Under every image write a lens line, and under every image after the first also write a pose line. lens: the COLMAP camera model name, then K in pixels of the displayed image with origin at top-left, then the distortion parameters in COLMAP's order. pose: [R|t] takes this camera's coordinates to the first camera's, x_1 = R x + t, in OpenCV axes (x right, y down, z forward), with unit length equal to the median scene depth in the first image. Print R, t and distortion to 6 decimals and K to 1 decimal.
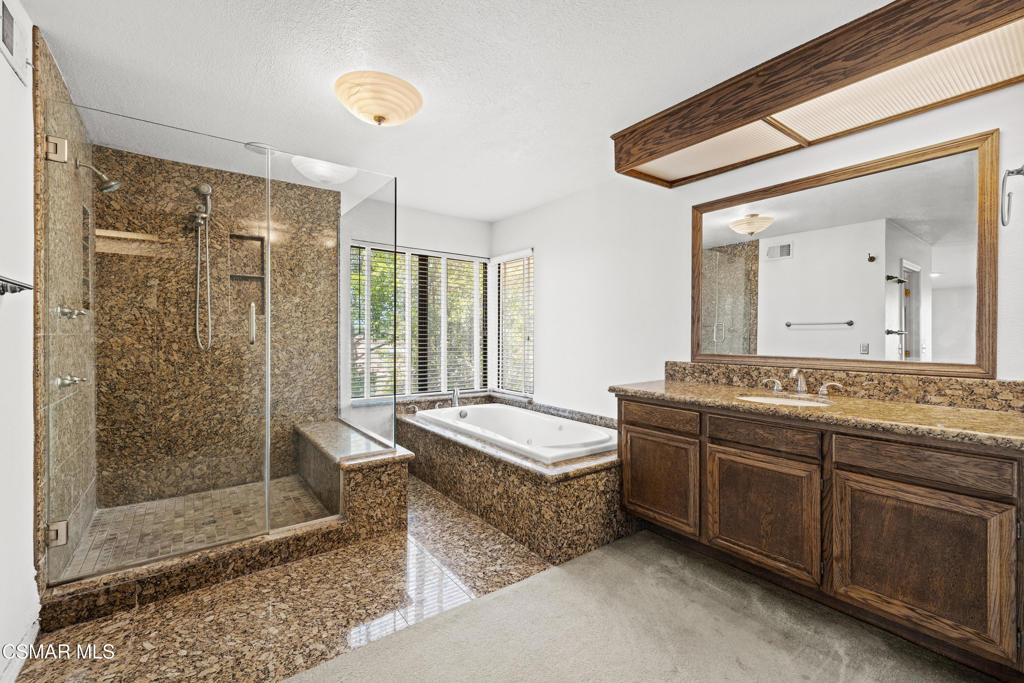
lens RADIAL K [[434.3, 0, 515.9], [0, 434.3, 338.1], [0, 0, 1]] dist [0.001678, 0.000433]
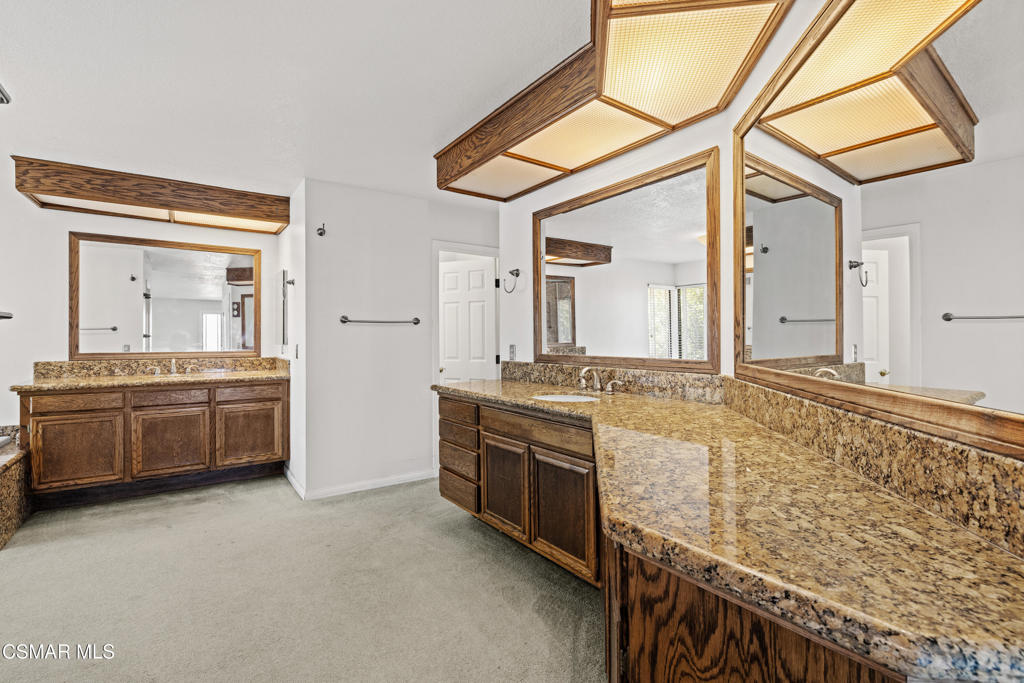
lens RADIAL K [[487.2, 0, 512.0], [0, 487.2, 341.5], [0, 0, 1]] dist [-0.000440, -0.000072]
pose [[0.046973, -0.008109, 0.998863, -1.156353], [0.007837, 0.999939, 0.007749, 0.001321], [-0.998865, 0.007465, 0.047034, -0.373137]]
